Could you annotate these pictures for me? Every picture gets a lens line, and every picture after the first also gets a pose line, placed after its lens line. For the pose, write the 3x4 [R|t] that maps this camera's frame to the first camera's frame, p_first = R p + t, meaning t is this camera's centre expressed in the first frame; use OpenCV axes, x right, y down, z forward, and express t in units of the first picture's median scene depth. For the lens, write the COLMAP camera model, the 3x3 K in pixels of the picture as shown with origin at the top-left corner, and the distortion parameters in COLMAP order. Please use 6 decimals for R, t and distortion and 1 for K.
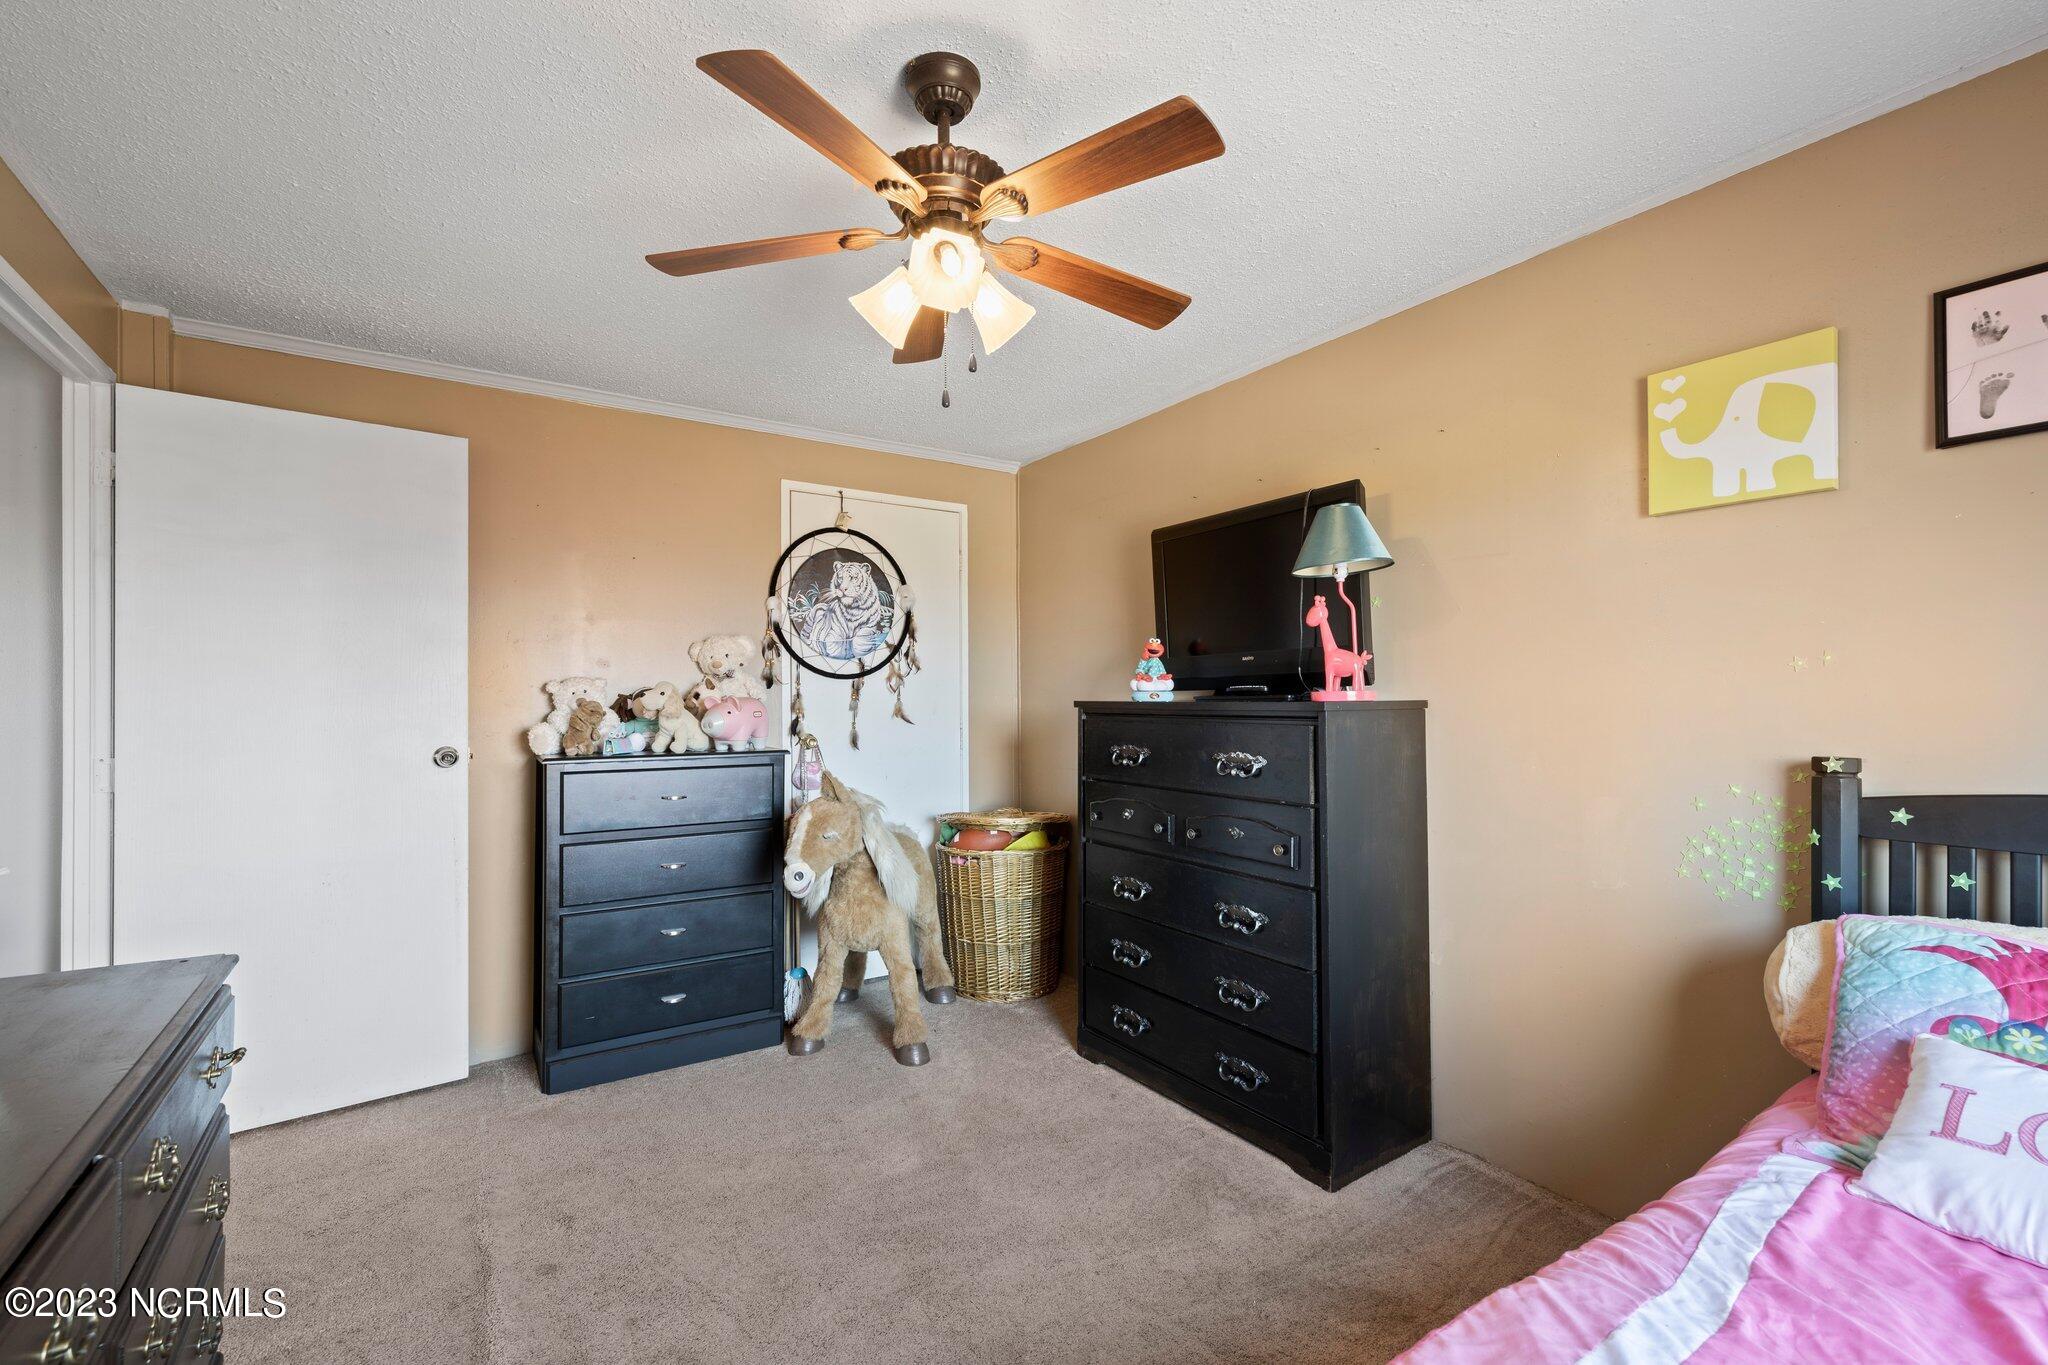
lens RADIAL K [[862.4, 0, 1027.3], [0, 862.4, 681.4], [0, 0, 1]] dist [0.001314, -0.000105]
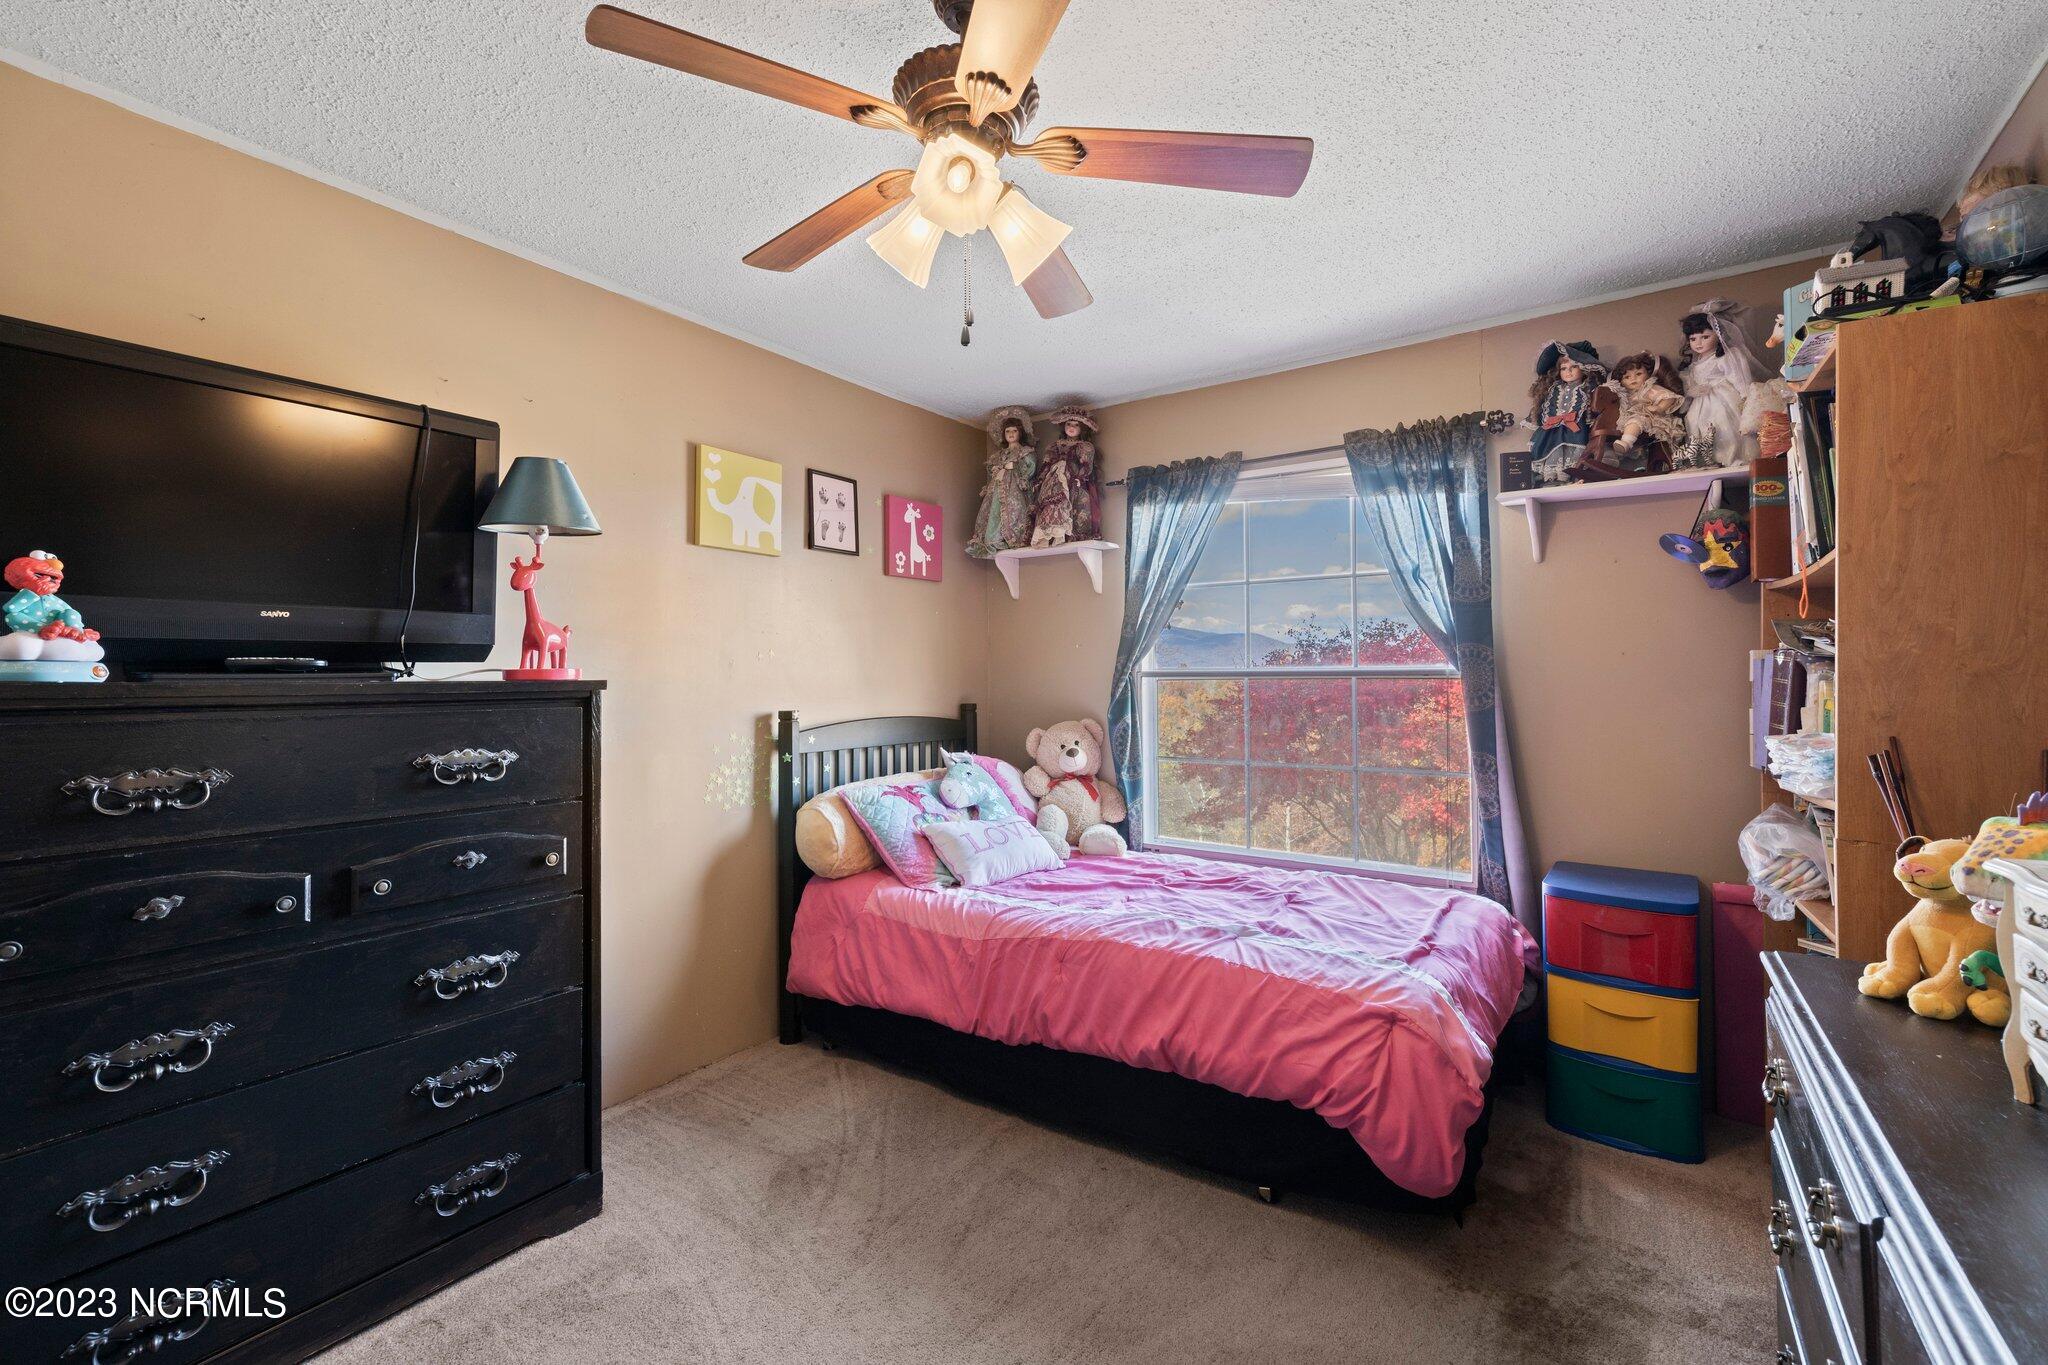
lens RADIAL K [[862.4, 0, 1026.3], [0, 862.4, 681.5], [0, 0, 1]] dist [0.001314, -0.000105]
pose [[-0.366867, 0.012845, 0.930185, -0.768585], [0.003716, 0.999917, -0.012342, 0.045963], [-0.930266, -0.001072, -0.366884, 1.043984]]
